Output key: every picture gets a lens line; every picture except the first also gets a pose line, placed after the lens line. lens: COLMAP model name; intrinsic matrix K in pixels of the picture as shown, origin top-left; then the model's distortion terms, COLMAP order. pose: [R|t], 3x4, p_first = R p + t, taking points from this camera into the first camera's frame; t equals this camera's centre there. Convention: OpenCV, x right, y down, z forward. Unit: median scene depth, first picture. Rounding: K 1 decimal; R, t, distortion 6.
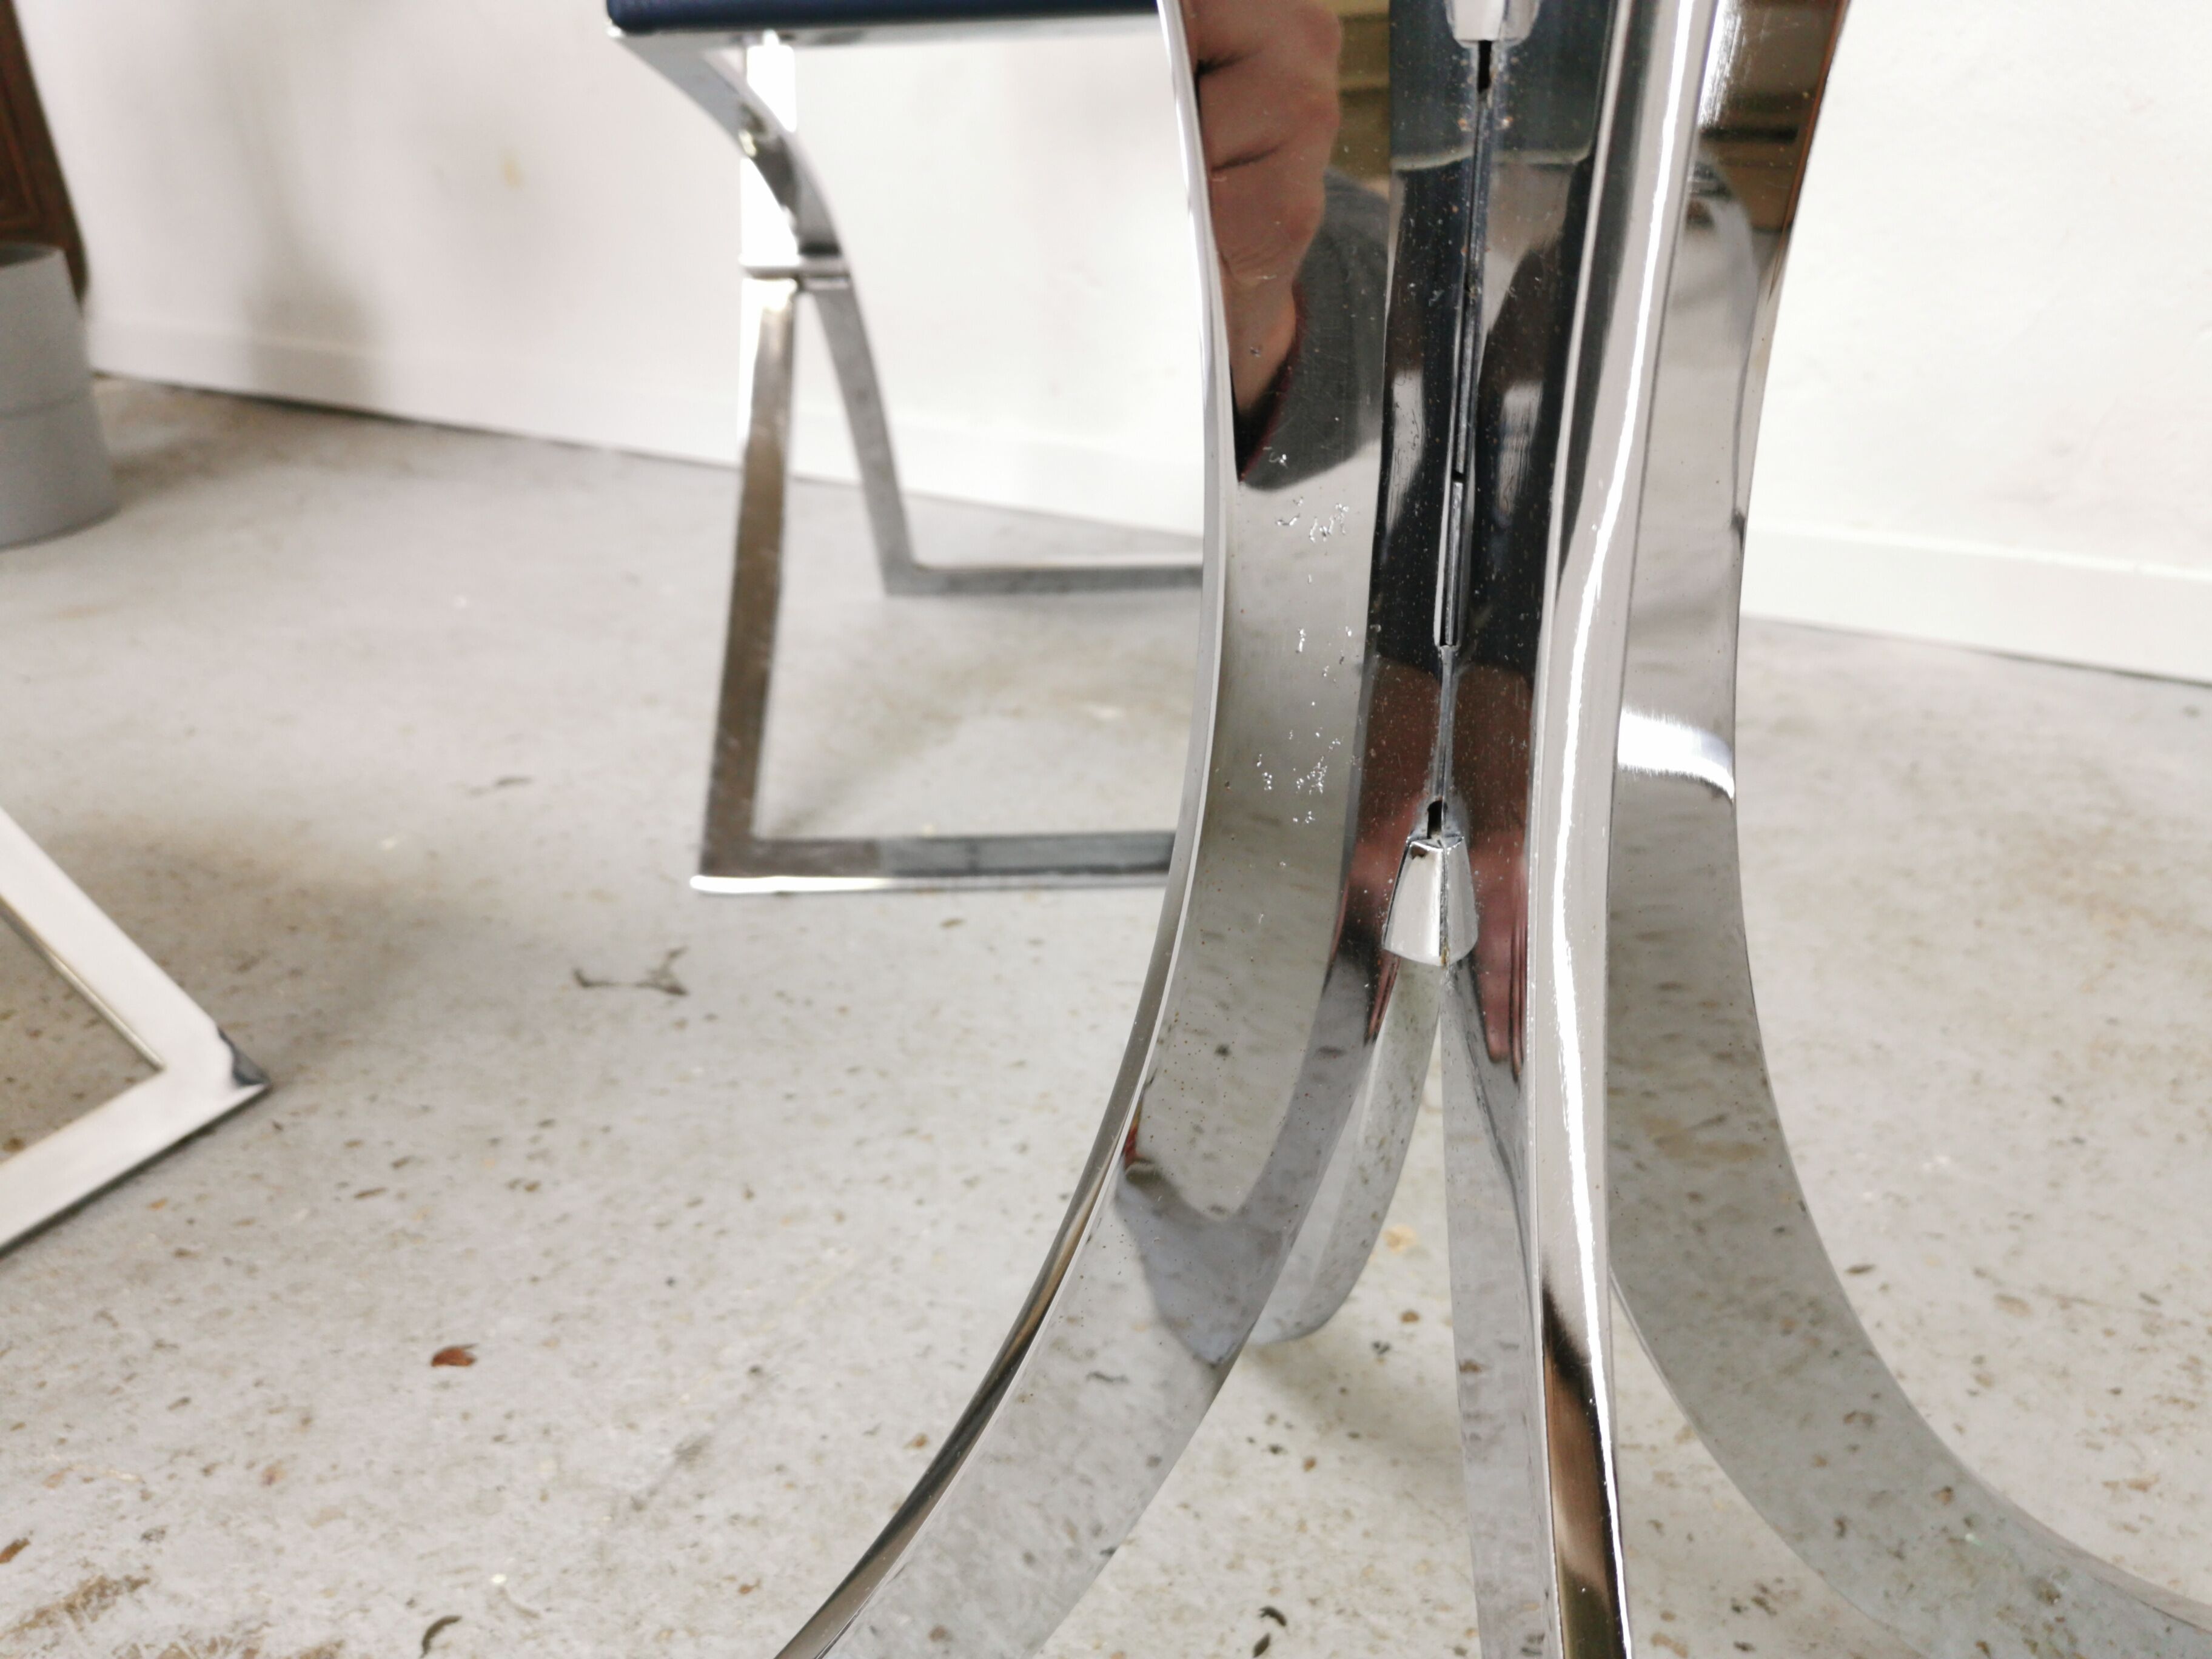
lens RADIAL K [[1722.1, 0, 1114.7], [0, 1722.1, 832.5], [0, 0, 1]] dist [0.048604, -0.066220]
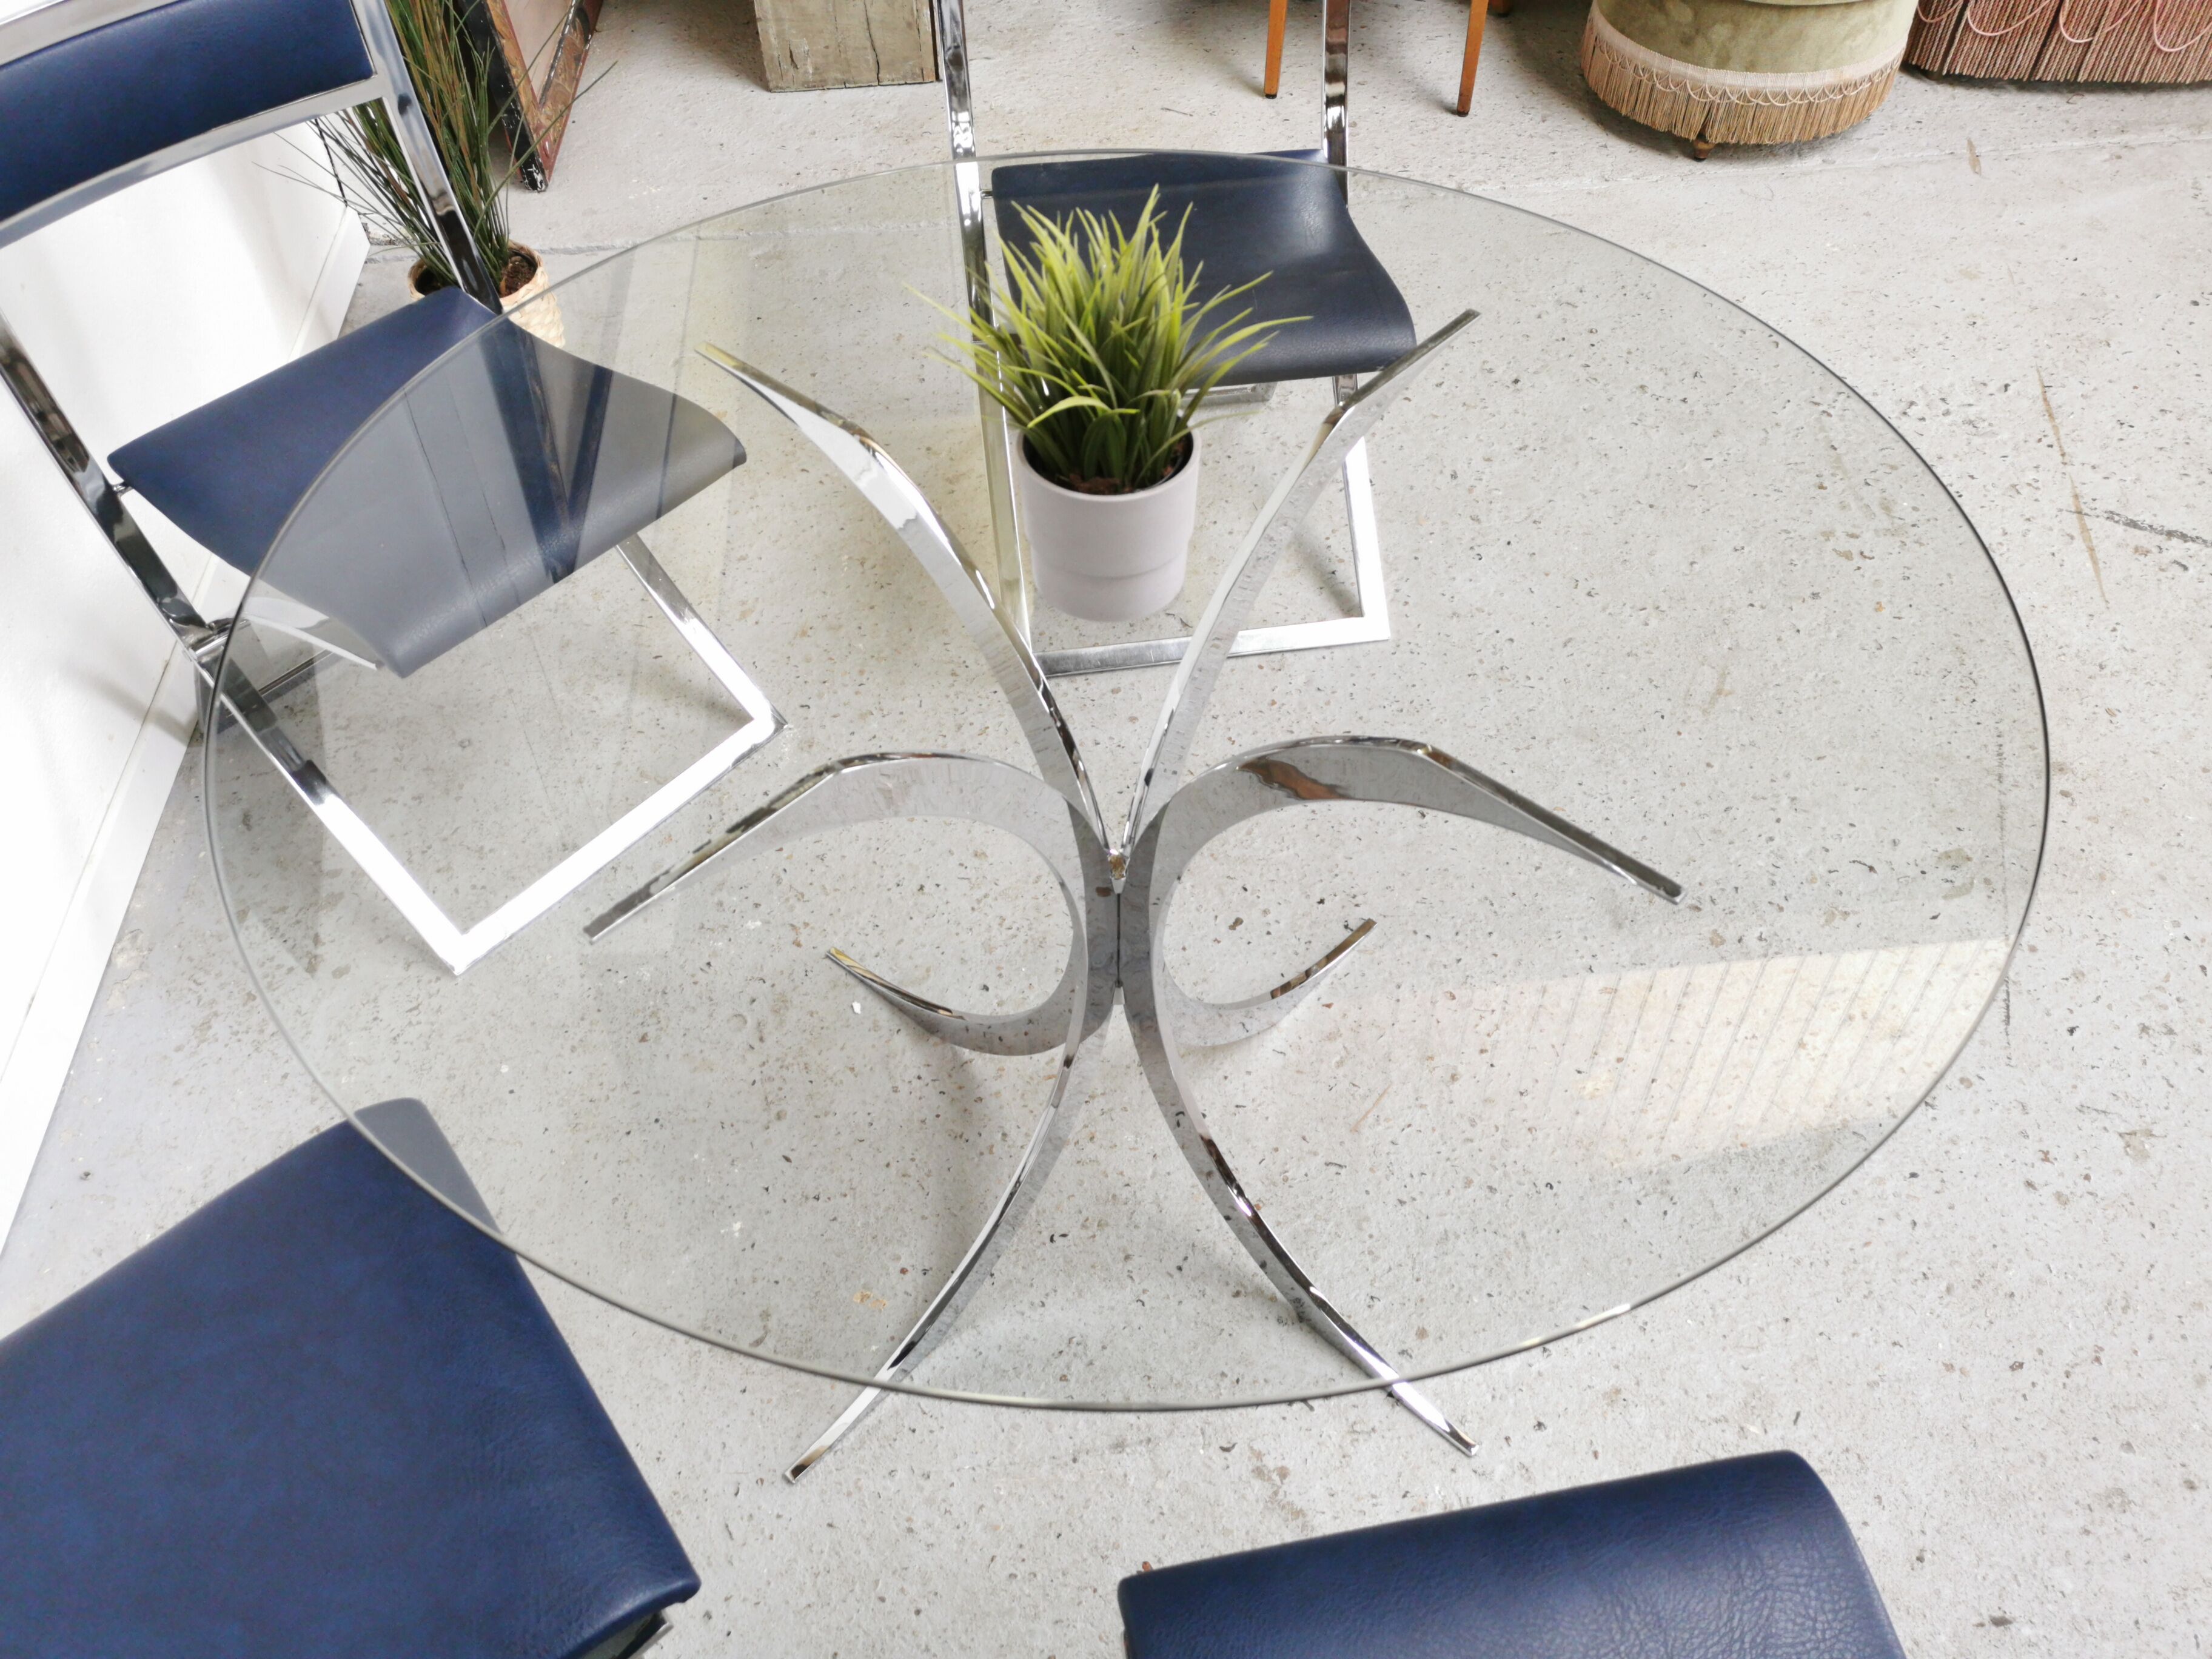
lens RADIAL K [[1694.1, 0, 1106.0], [0, 1694.1, 829.5], [0, 0, 1]] dist [0.069263, -0.063414]
pose [[-0.620703, -0.560421, 0.548321, -0.880875], [0.370756, 0.406417, 0.835084, -1.691081], [-0.690846, 0.721632, -0.044485, 0.375337]]
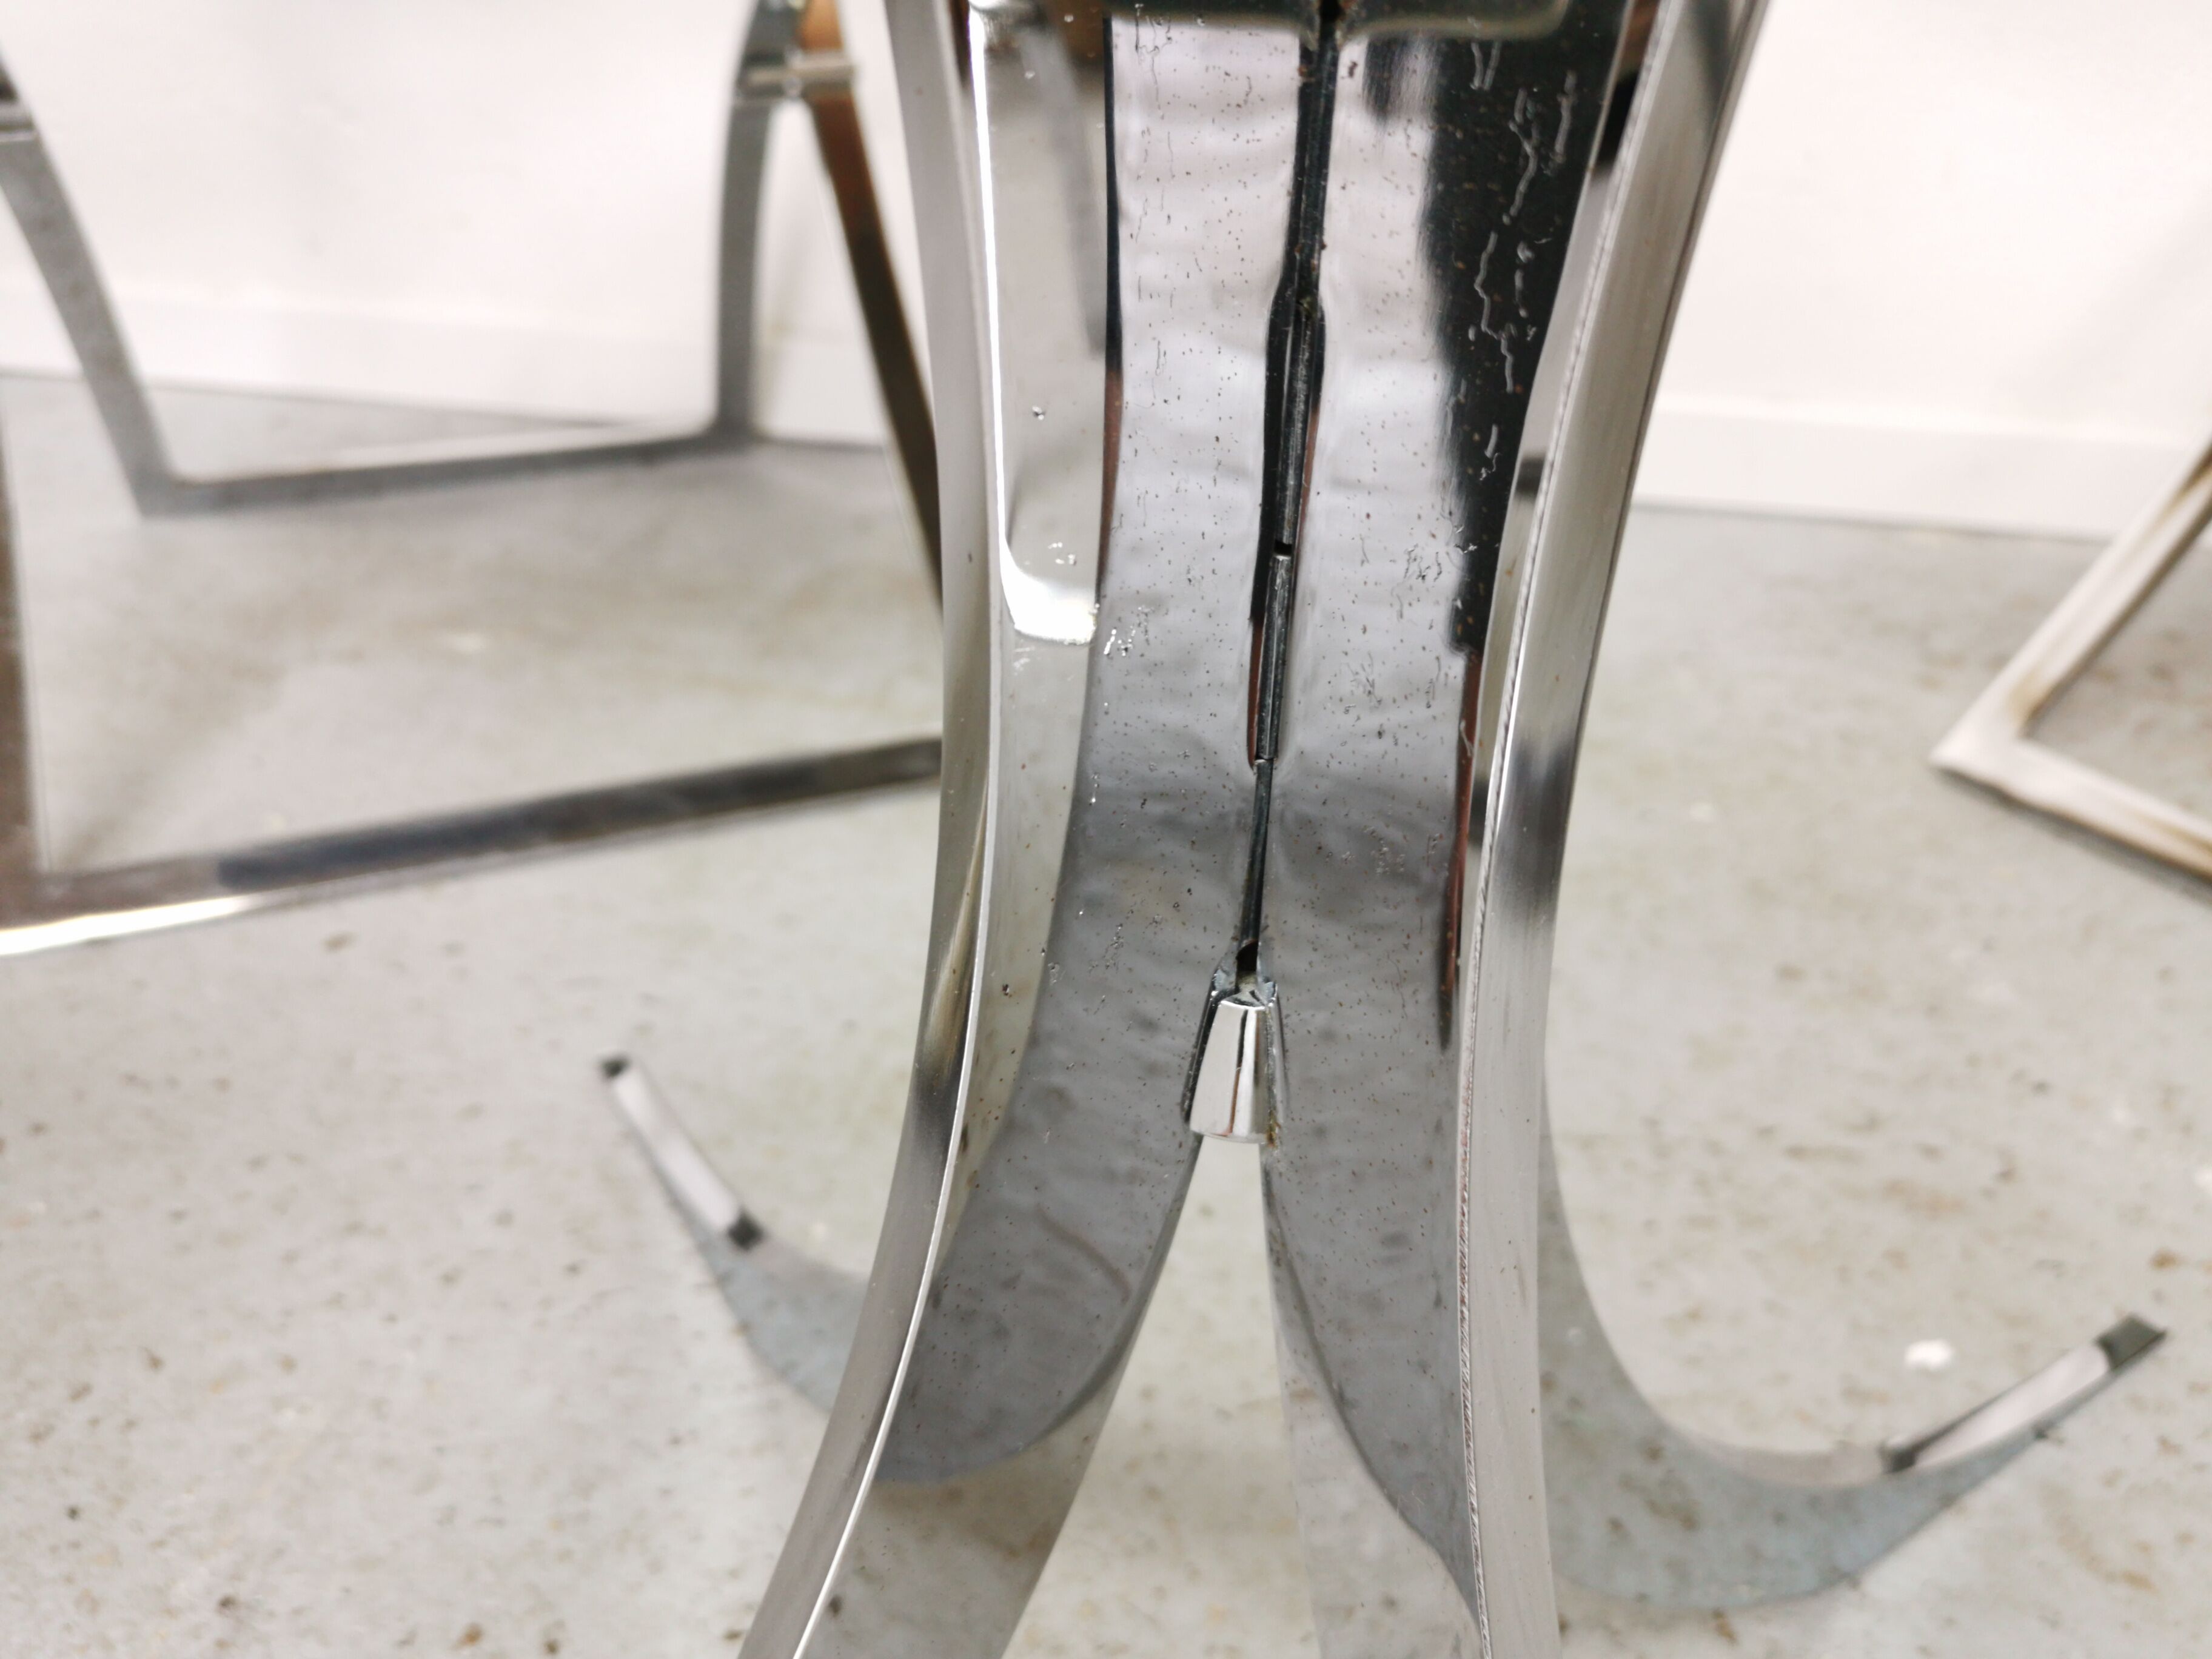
lens RADIAL K [[1735.0, 0, 1109.6], [0, 1735.0, 863.3], [0, 0, 1]] dist [-0.009677, 0.003521]
pose [[0.921666, -0.164397, 0.351435, -0.049525], [0.123471, 0.982983, 0.136015, -0.063795], [-0.367815, -0.081969, 0.926279, 0.130220]]
